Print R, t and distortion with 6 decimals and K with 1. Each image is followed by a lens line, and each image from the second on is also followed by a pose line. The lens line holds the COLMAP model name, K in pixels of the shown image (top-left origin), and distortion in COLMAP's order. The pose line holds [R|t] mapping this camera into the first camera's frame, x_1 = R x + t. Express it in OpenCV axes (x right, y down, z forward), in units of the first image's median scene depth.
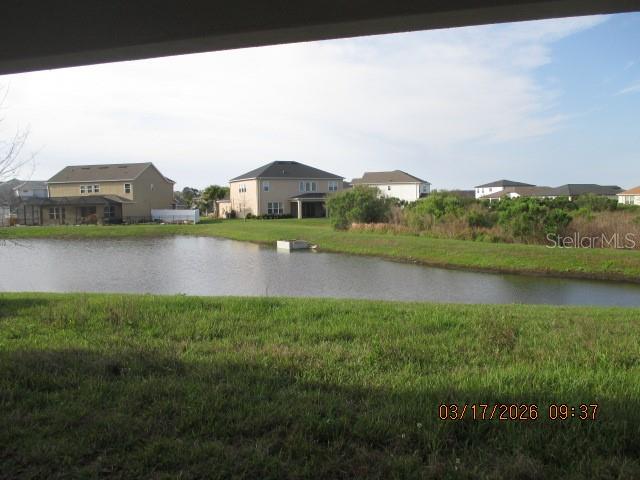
lens RADIAL K [[537.5, 0, 319.2], [0, 537.5, 239.4], [0, 0, 1]] dist [0.020801, -0.002827]
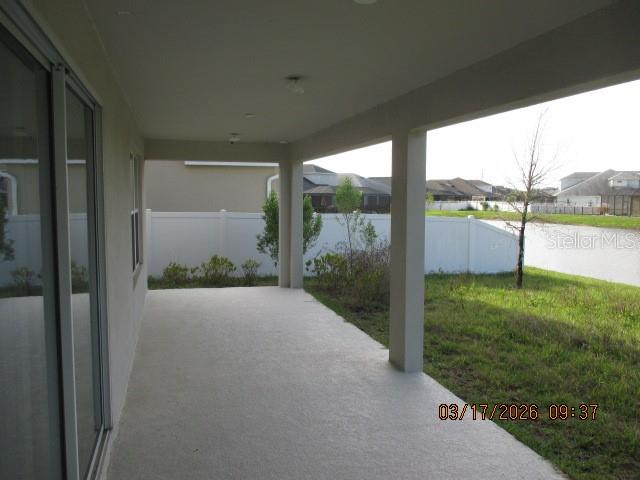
lens RADIAL K [[537.5, 0, 319.9], [0, 537.5, 239.9], [0, 0, 1]] dist [0.020801, -0.002827]
pose [[0.534100, 0.102632, -0.839168, 0.116666], [-0.086171, 0.994043, 0.066729, -0.002706], [0.841018, 0.036672, 0.539763, -0.038994]]
